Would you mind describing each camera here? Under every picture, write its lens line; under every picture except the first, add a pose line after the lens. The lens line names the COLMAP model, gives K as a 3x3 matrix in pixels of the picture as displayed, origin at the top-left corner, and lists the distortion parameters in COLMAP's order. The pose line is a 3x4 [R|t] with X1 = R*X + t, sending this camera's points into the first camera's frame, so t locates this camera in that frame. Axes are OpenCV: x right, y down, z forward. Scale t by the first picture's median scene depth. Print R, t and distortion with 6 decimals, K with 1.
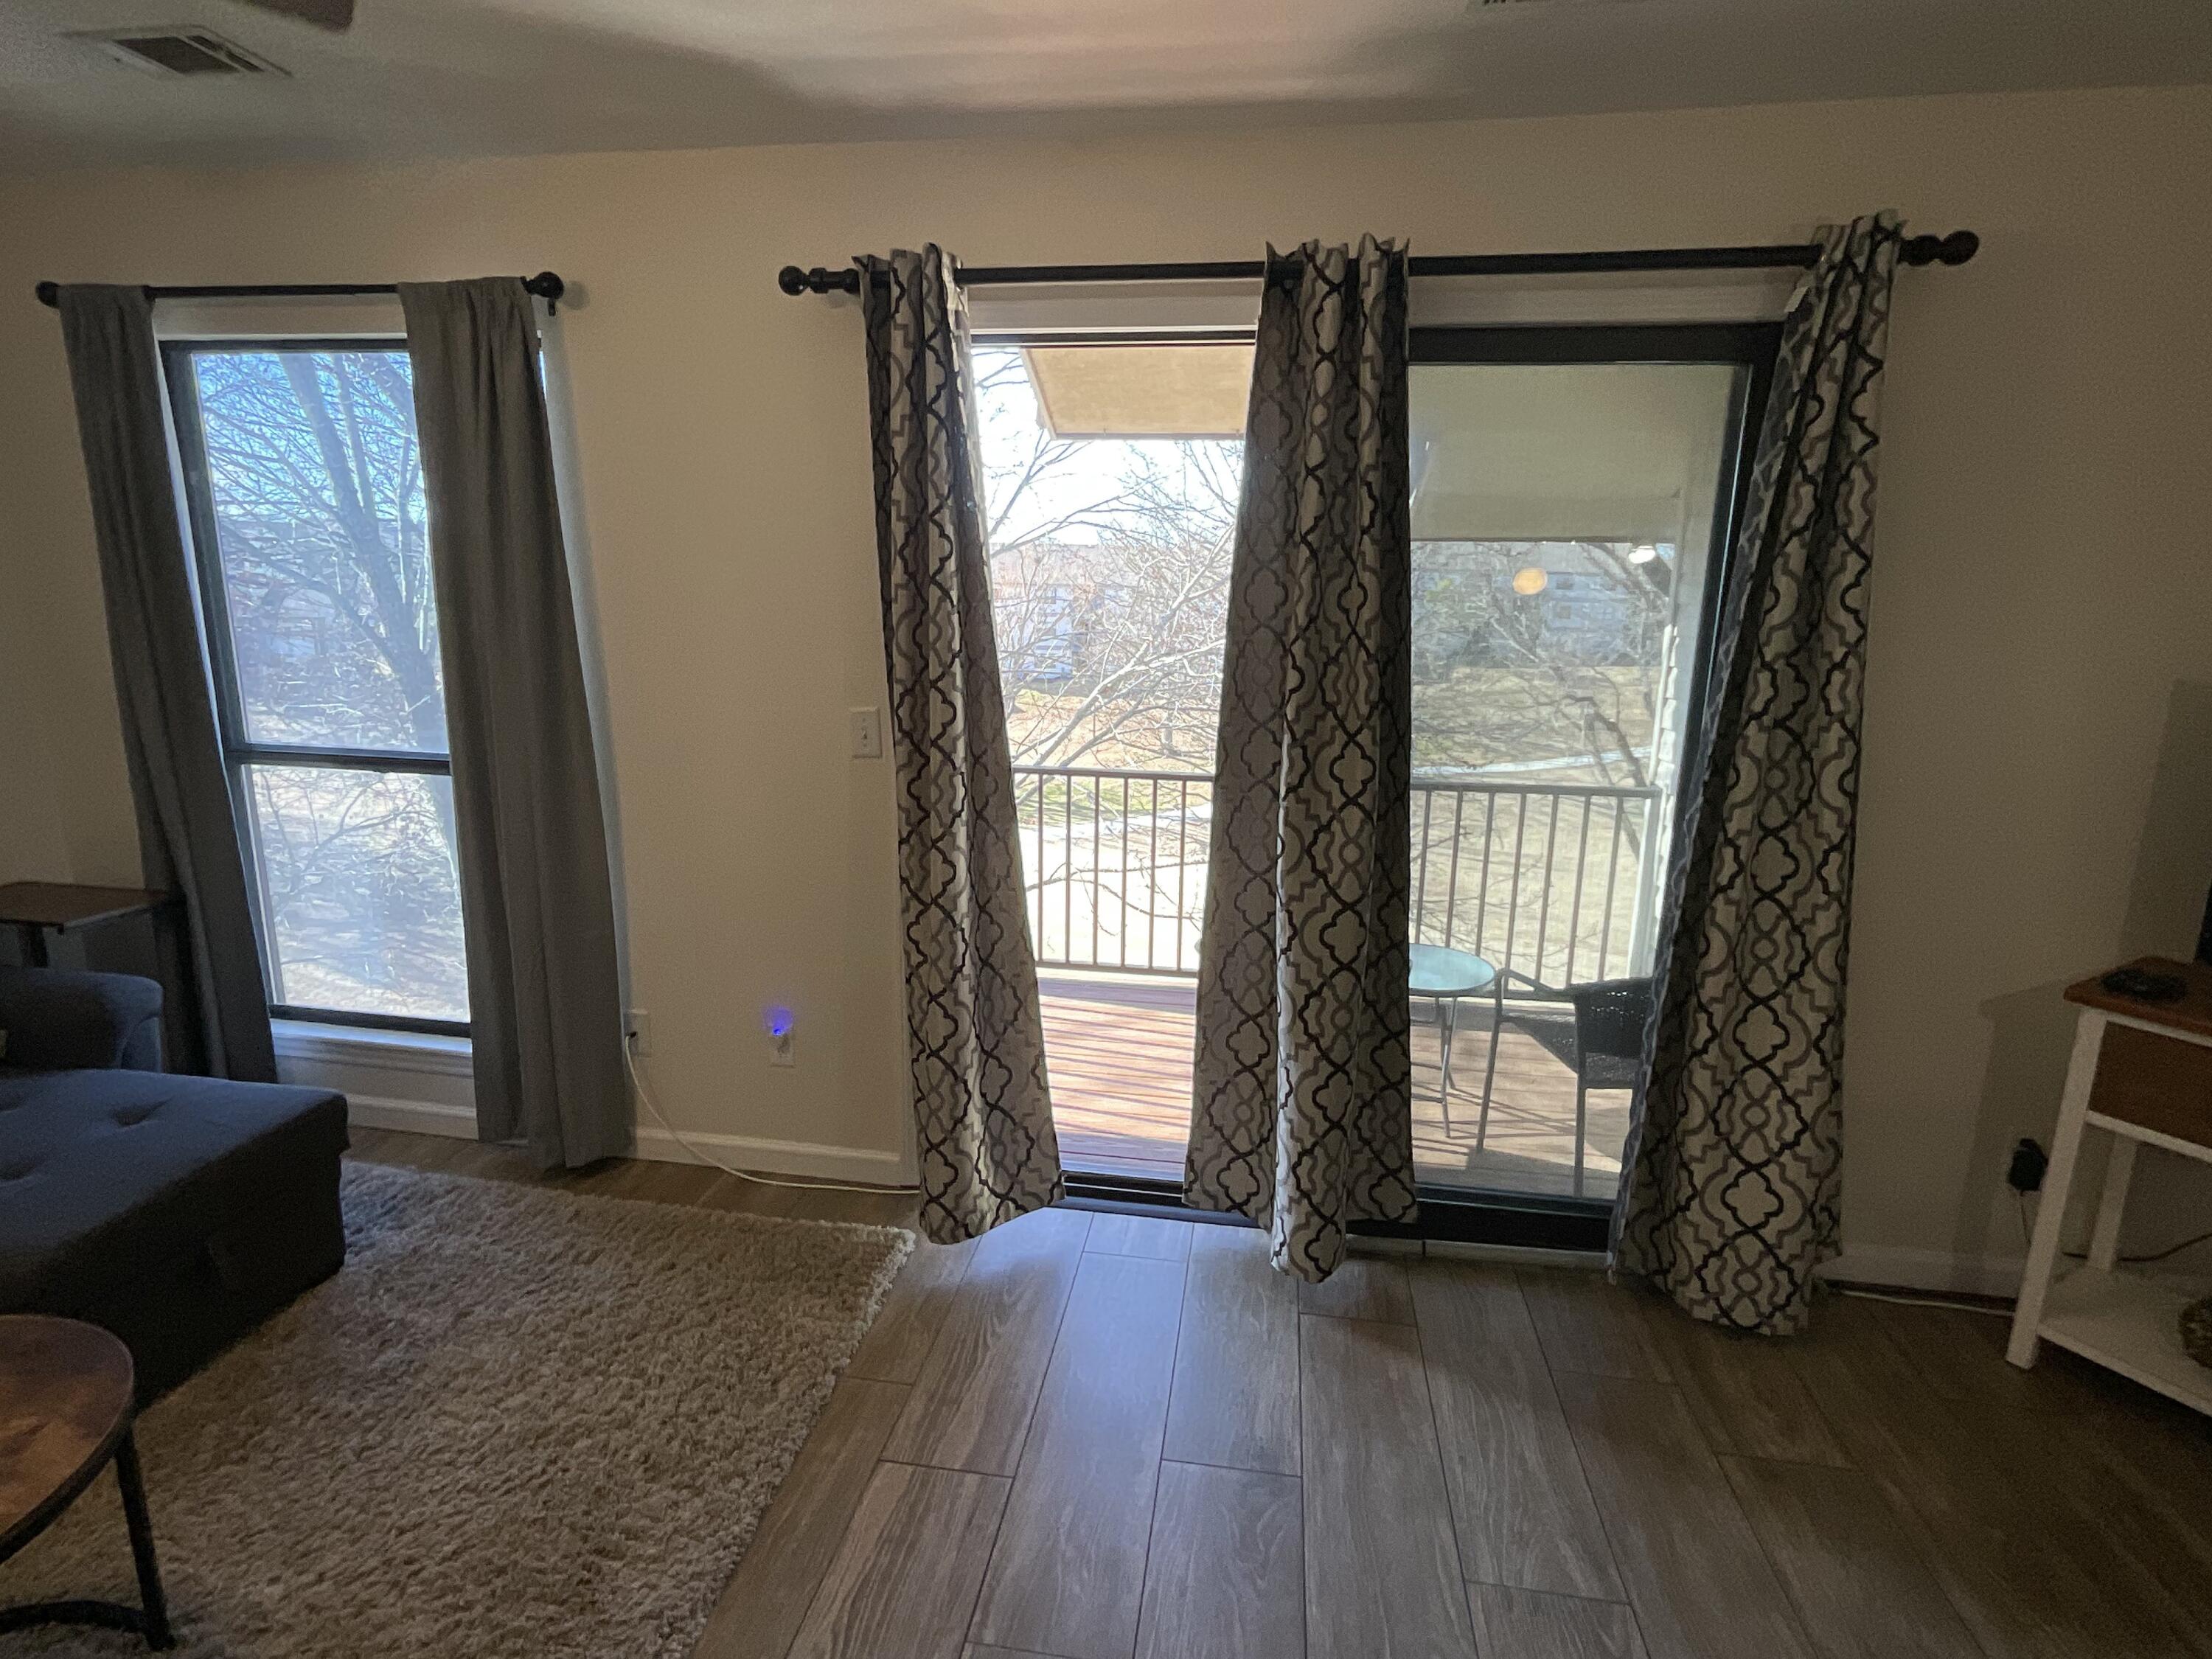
lens RADIAL K [[994.3, 0, 1103.2], [0, 994.3, 781.1], [0, 0, 1]] dist [-0.013799, 0.000260]
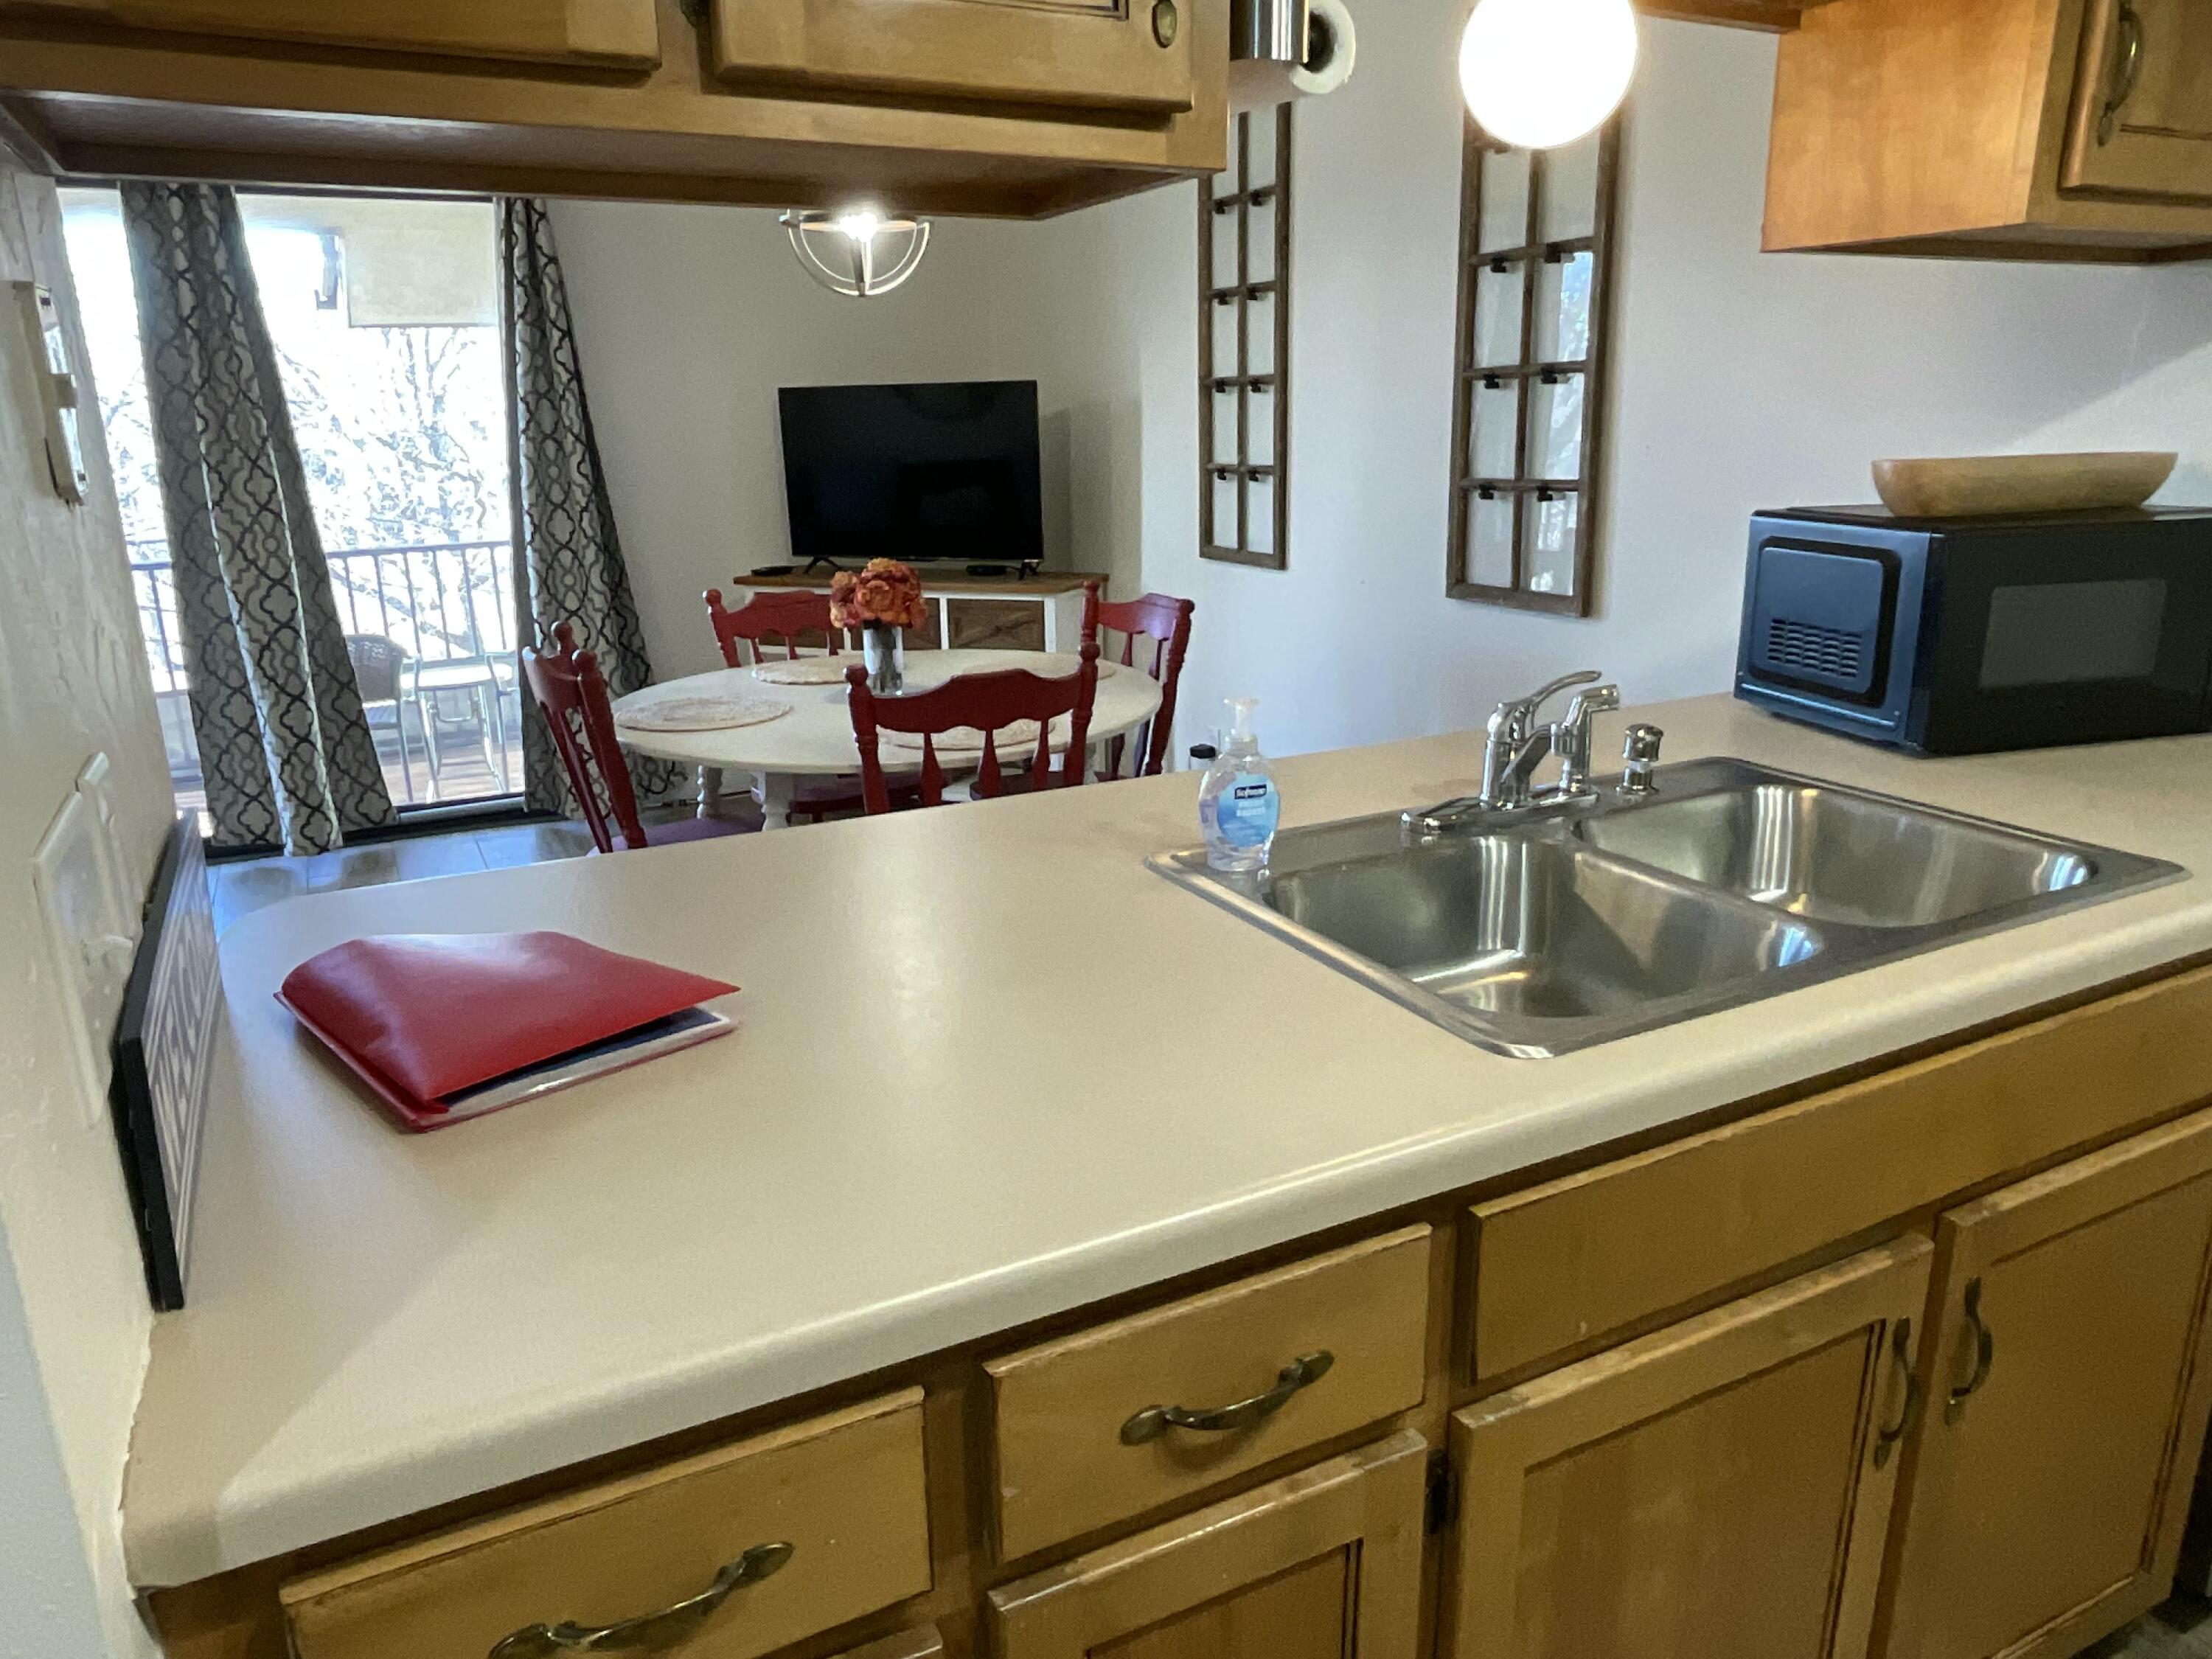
lens RADIAL K [[1495.1, 0, 1106.9], [0, 1495.1, 831.8], [0, 0, 1]] dist [0.006255, -0.021766]
pose [[0.805313, -0.192523, 0.560719, -0.071802], [0.141322, 0.980878, 0.133816, 0.363716], [-0.575759, -0.028522, 0.817121, -1.491353]]
